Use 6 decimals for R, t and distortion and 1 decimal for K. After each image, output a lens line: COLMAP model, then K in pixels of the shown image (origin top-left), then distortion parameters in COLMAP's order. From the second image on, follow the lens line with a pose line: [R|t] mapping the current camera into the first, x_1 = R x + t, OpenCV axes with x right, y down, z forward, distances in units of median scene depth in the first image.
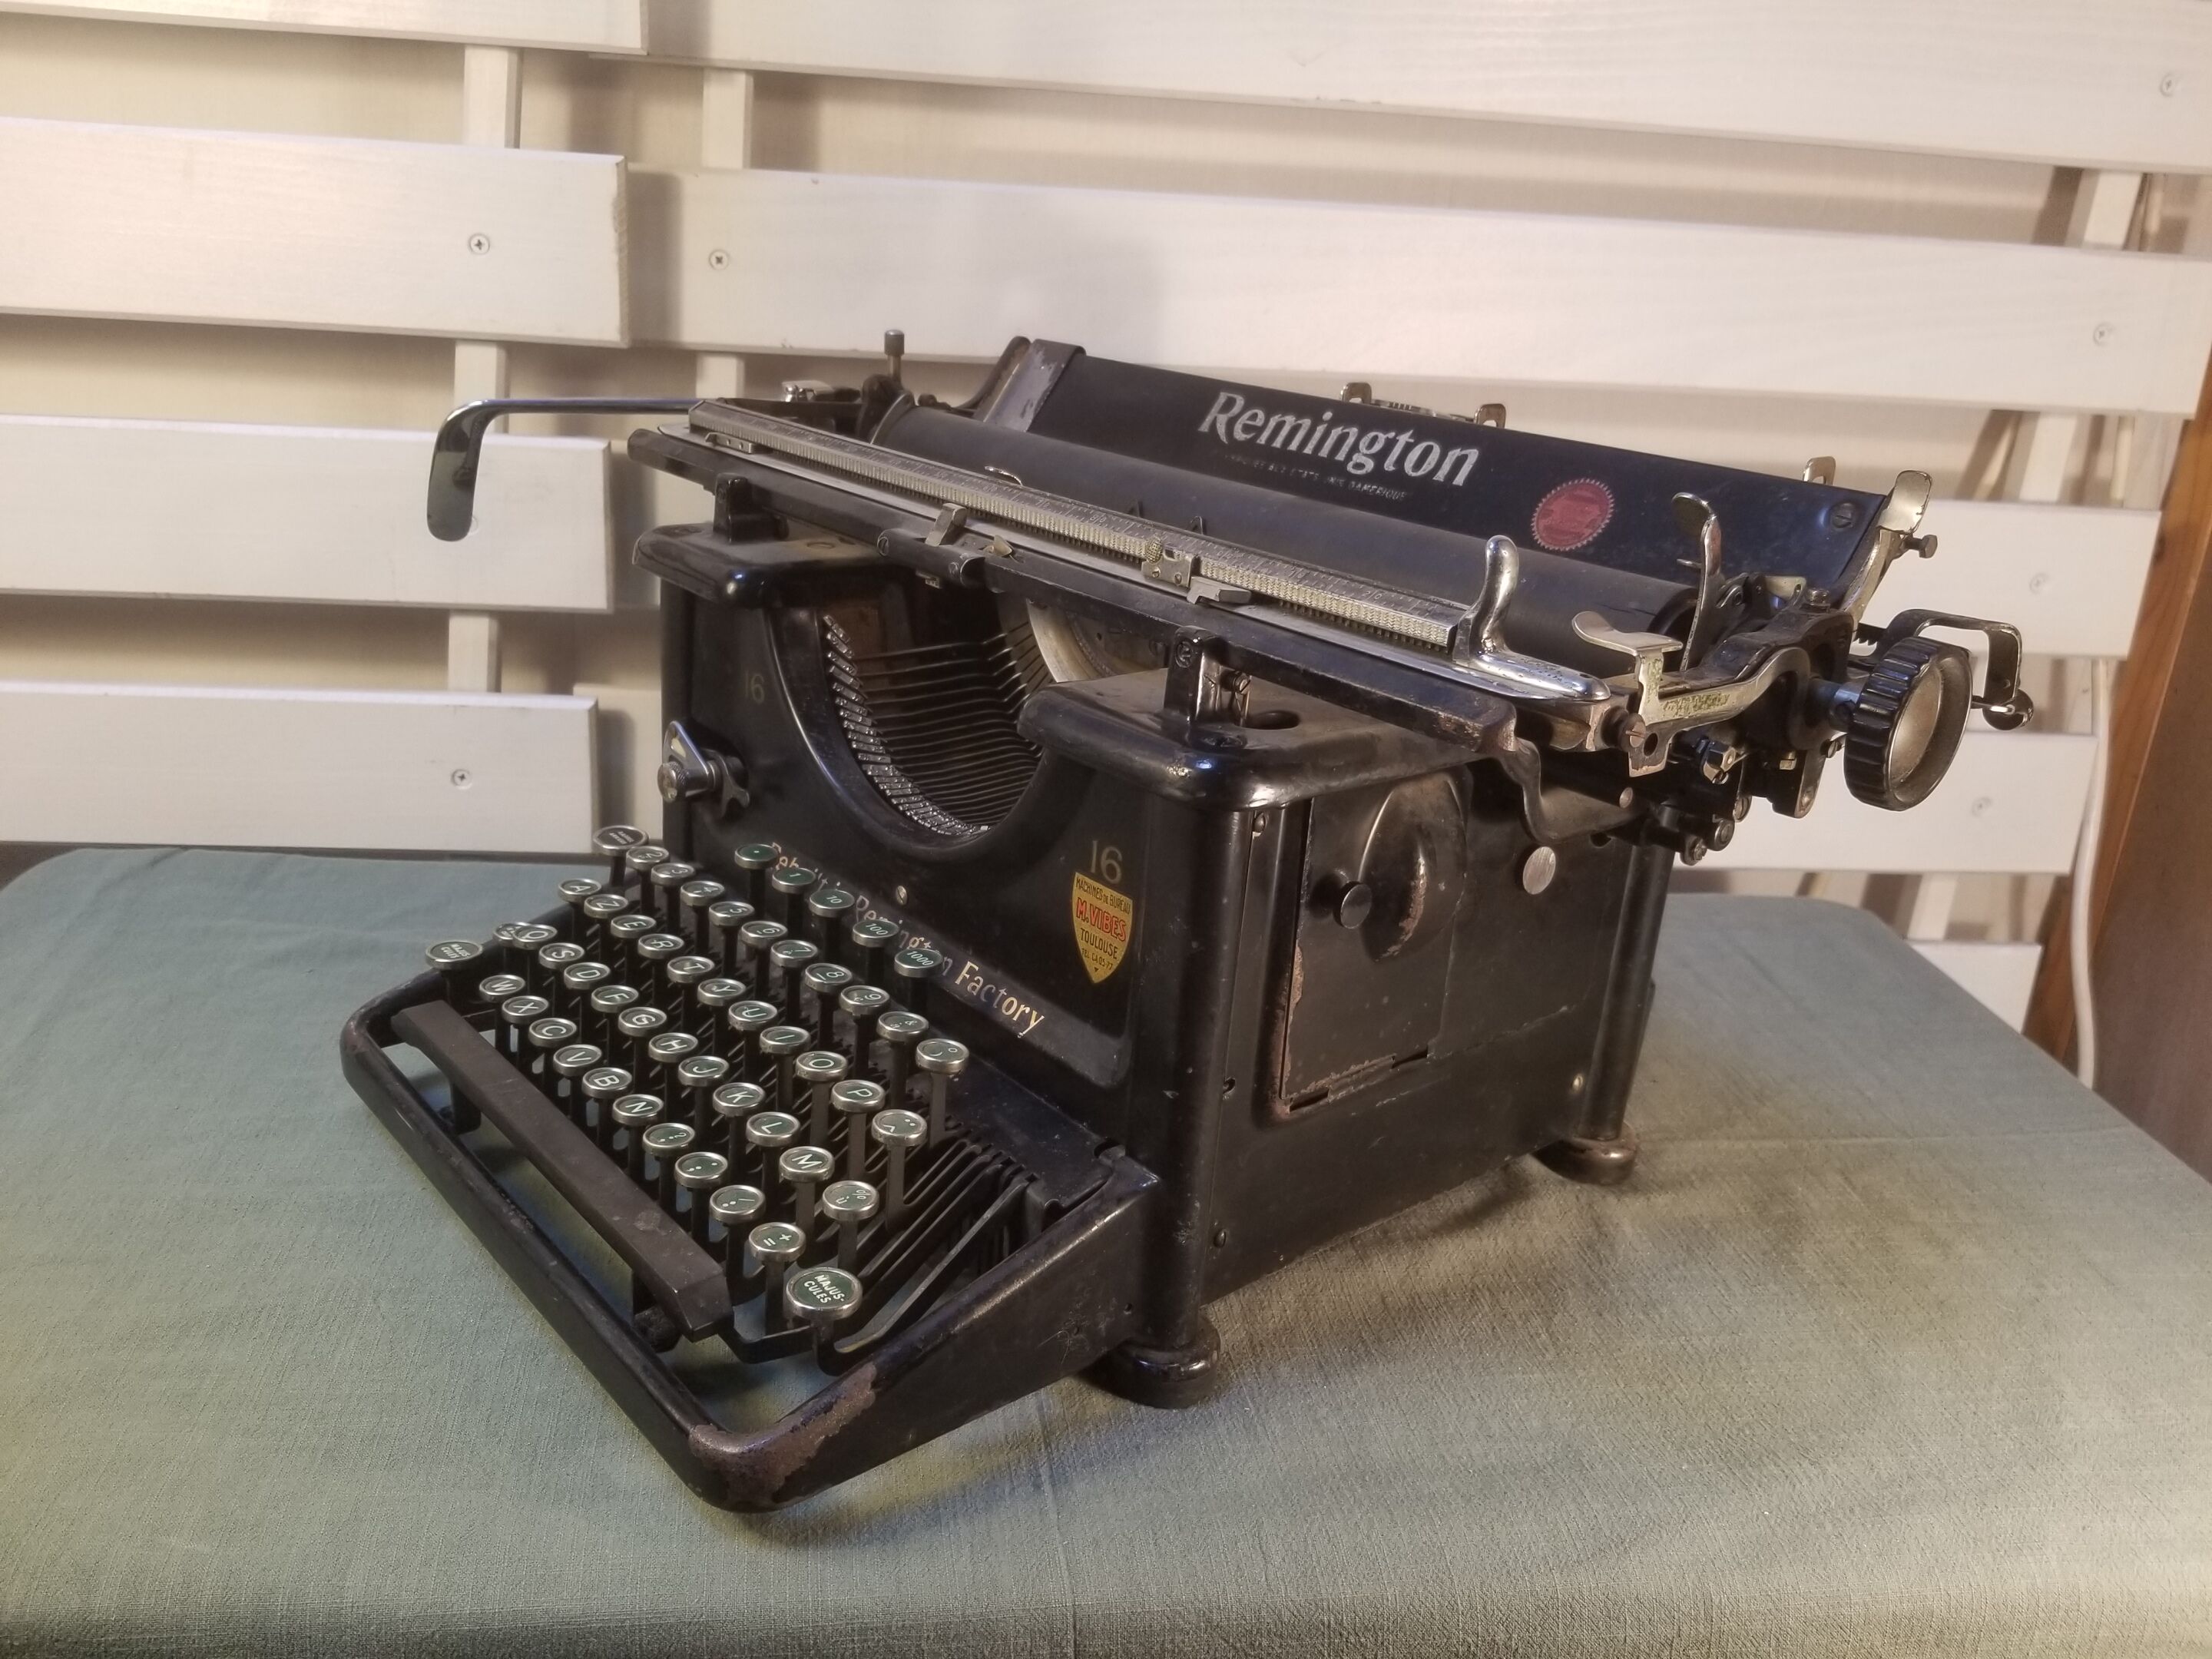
lens RADIAL K [[1727.3, 0, 1081.5], [0, 1727.3, 802.9], [0, 0, 1]] dist [0.029851, -0.050906]
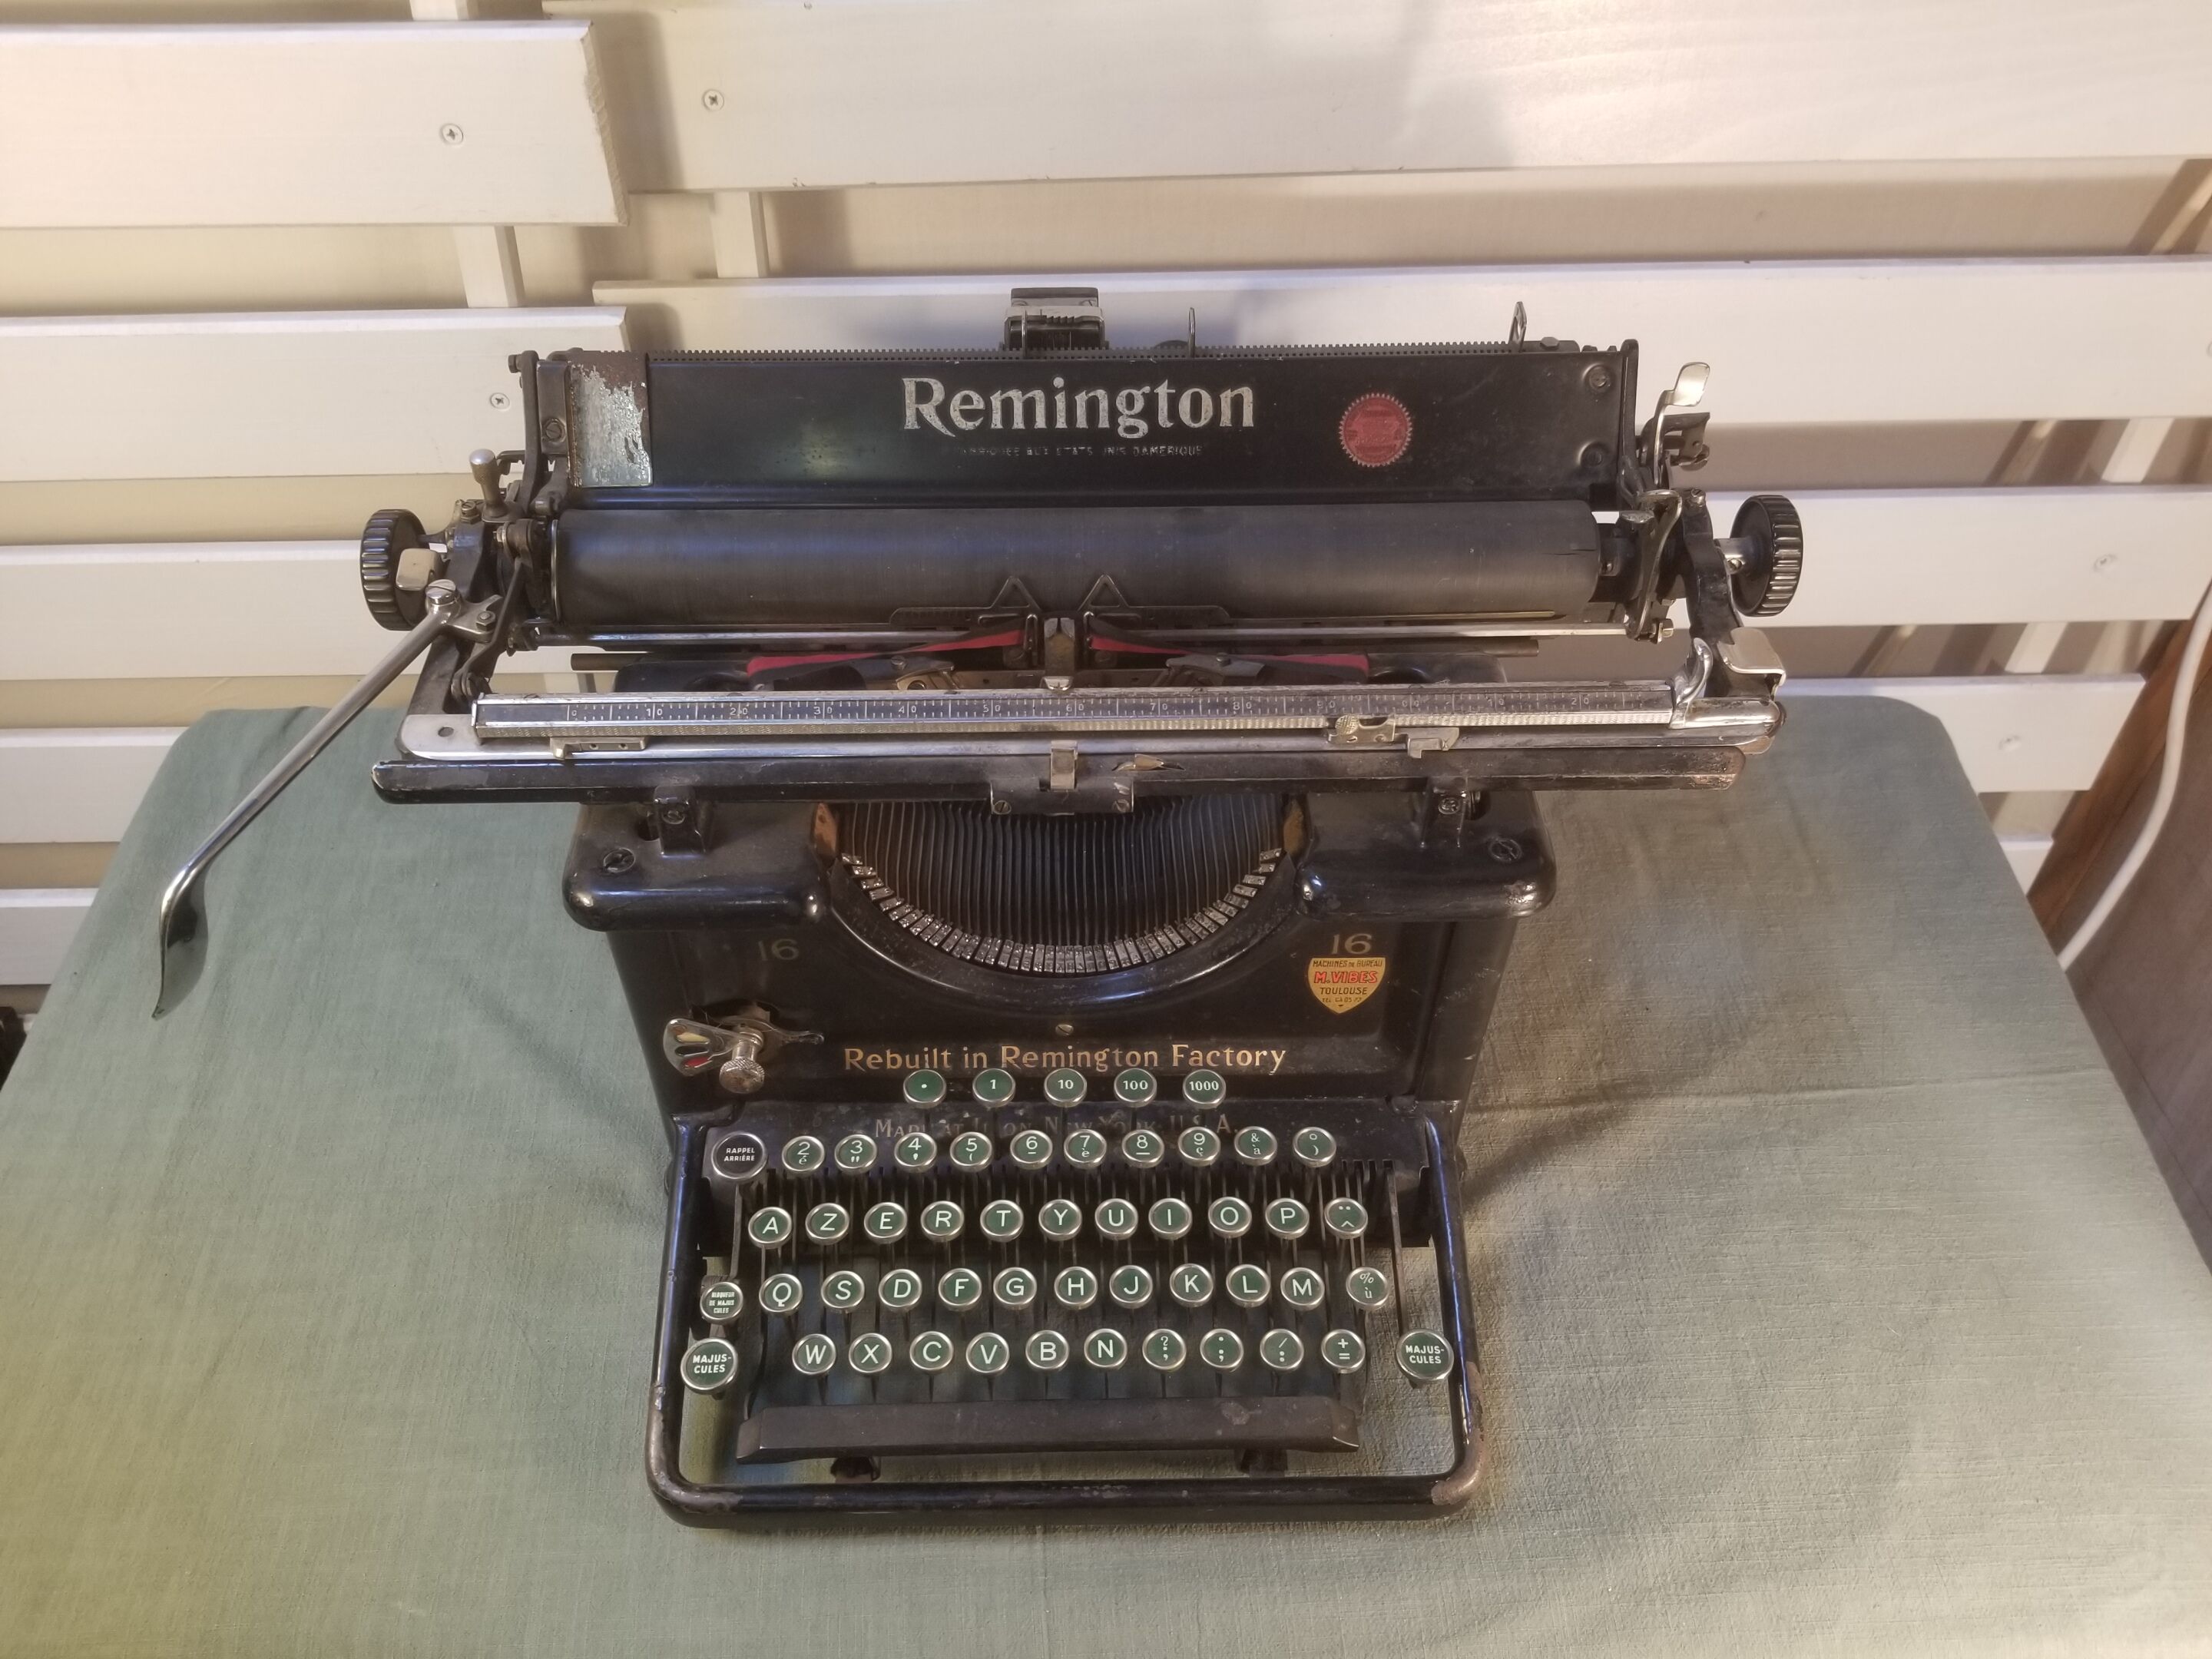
lens RADIAL K [[1727.3, 0, 1081.7], [0, 1727.3, 828.0], [0, 0, 1]] dist [0.029851, -0.050906]
pose [[0.994461, 0.010883, -0.104544, 0.096742], [0.037148, 0.894045, 0.446434, -0.454814], [0.098325, -0.447845, 0.888689, 0.063440]]
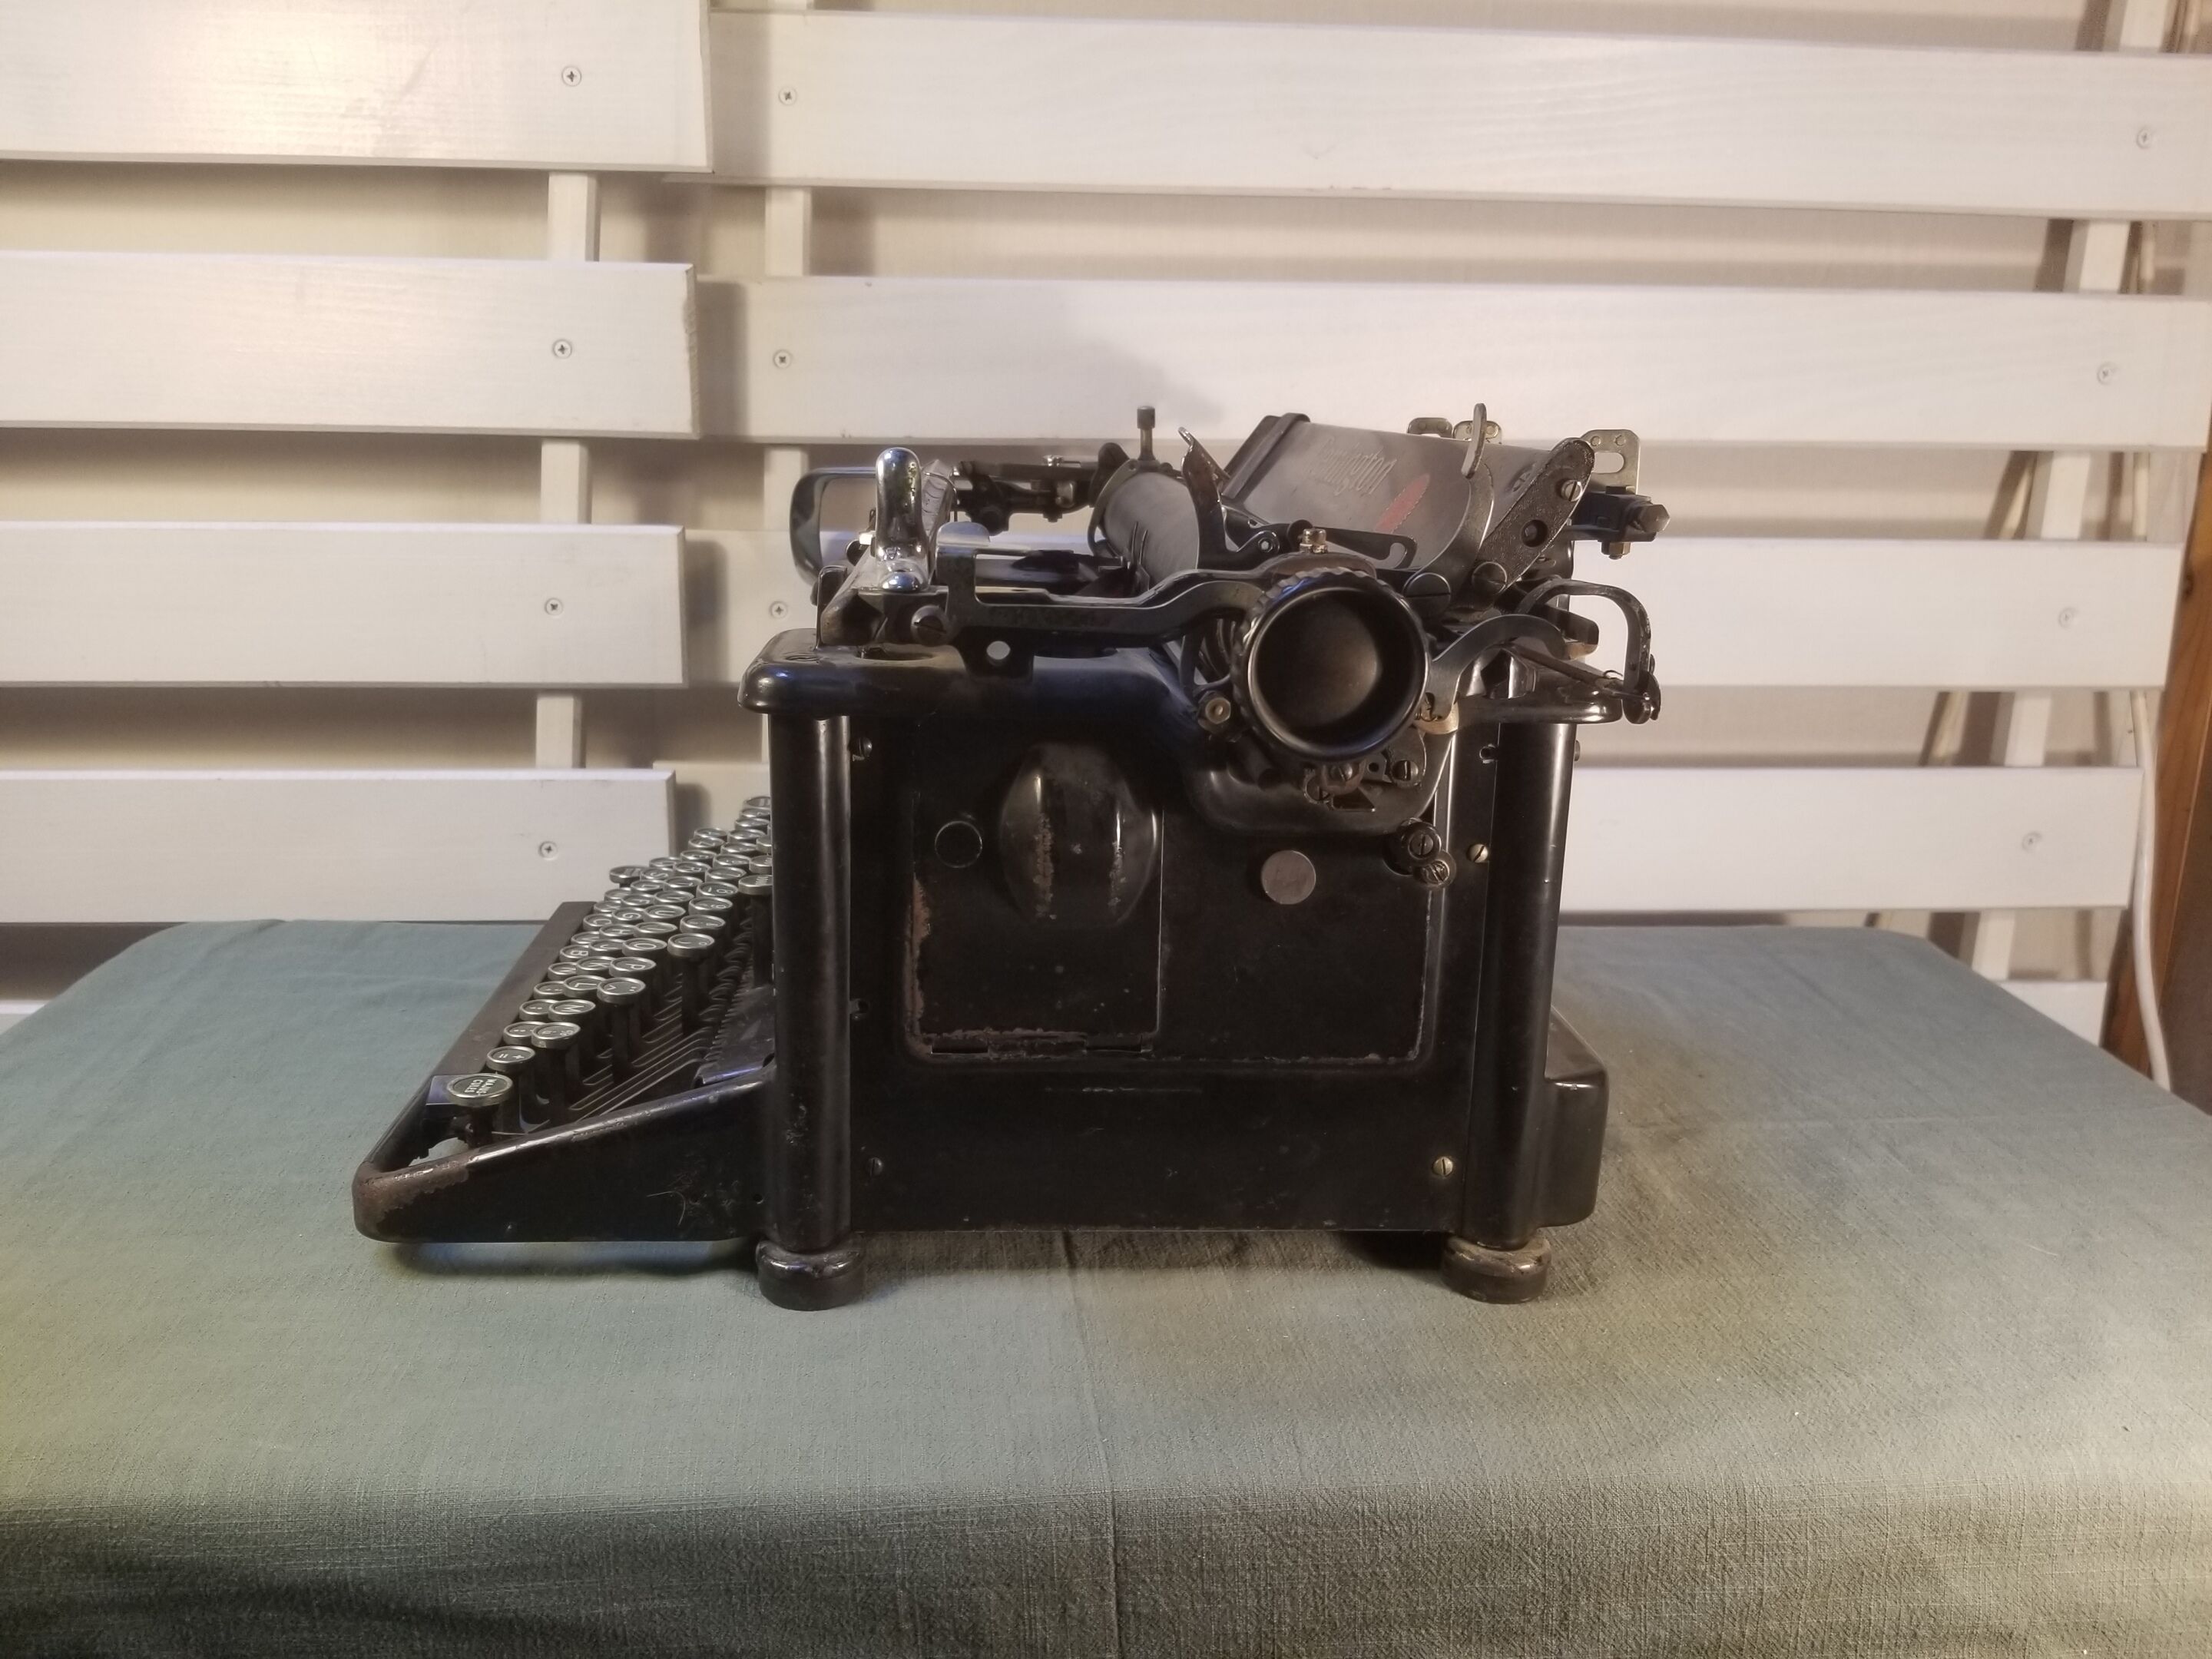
lens RADIAL K [[1727.3, 0, 1098.1], [0, 1727.3, 806.0], [0, 0, 1]] dist [0.029851, -0.050906]
pose [[0.998394, -0.036769, -0.043109, 0.029464], [0.032064, 0.993937, -0.105176, 0.103793], [0.046715, 0.103625, 0.993519, -0.043721]]
